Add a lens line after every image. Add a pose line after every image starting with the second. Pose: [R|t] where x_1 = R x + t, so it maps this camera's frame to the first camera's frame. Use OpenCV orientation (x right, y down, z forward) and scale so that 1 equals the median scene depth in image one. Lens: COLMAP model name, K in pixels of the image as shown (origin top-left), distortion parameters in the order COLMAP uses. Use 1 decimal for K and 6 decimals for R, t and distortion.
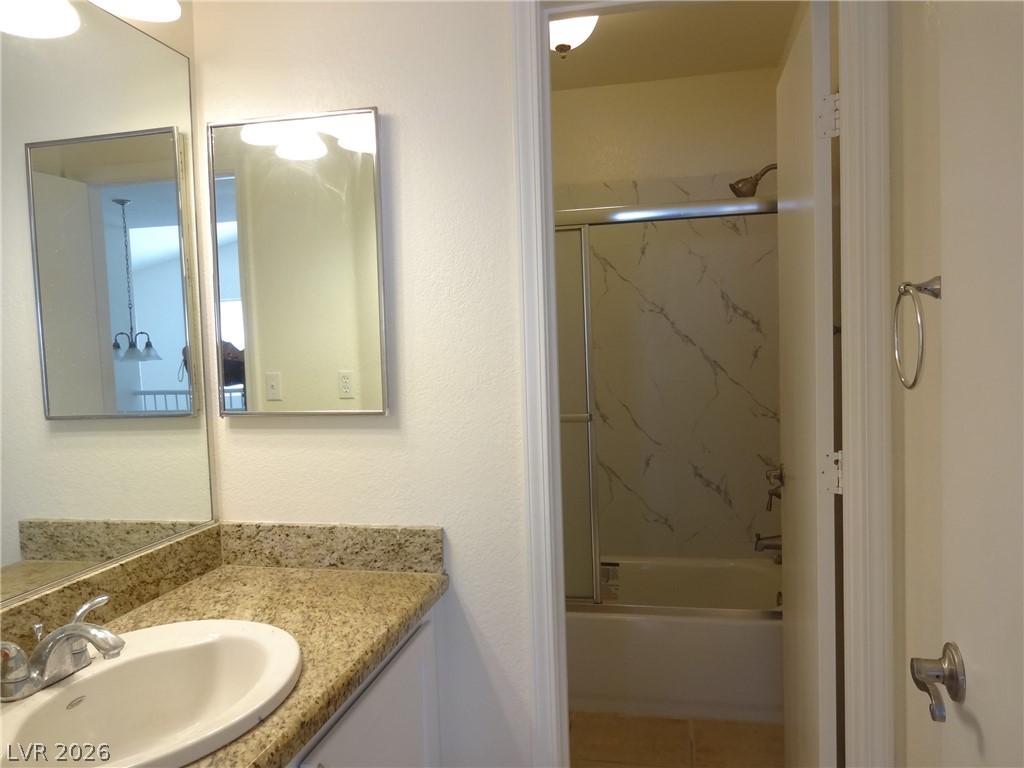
lens RADIAL K [[752.1, 0, 521.7], [0, 752.1, 379.1], [0, 0, 1]] dist [-0.020679, 0.004615]
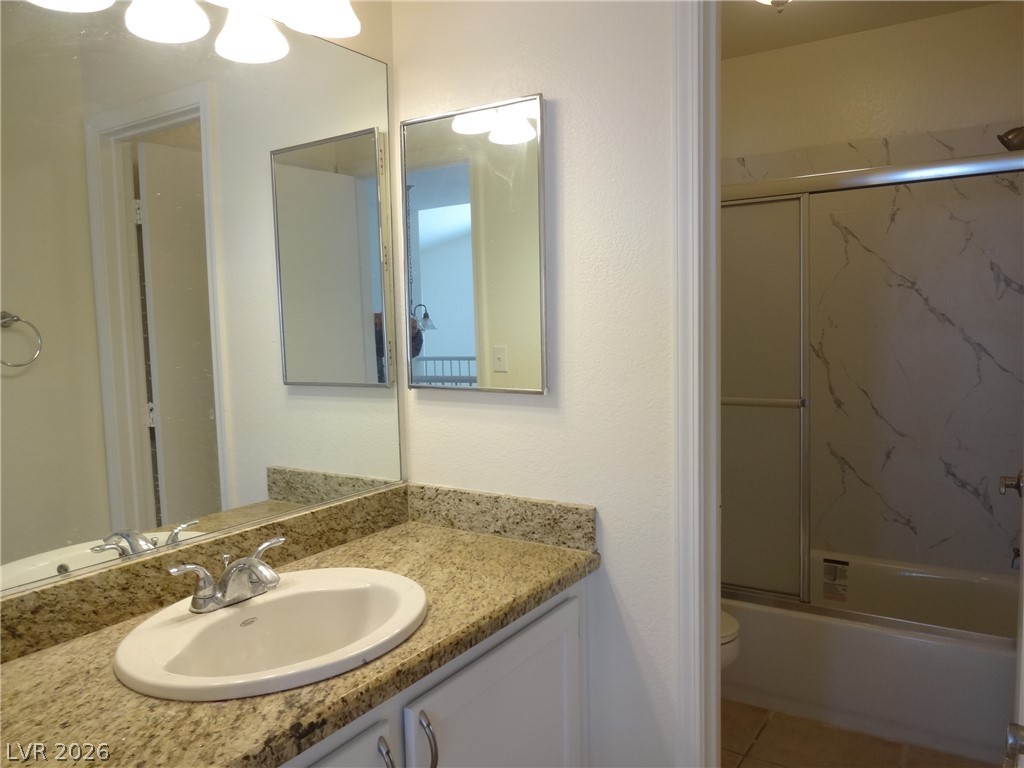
lens RADIAL K [[752.1, 0, 522.6], [0, 752.1, 381.5], [0, 0, 1]] dist [-0.020679, 0.004615]
pose [[0.931443, 0.039453, -0.361742, 0.158292], [-0.023957, 0.998597, 0.047224, -0.017030], [0.363097, -0.035320, 0.931082, 0.025128]]
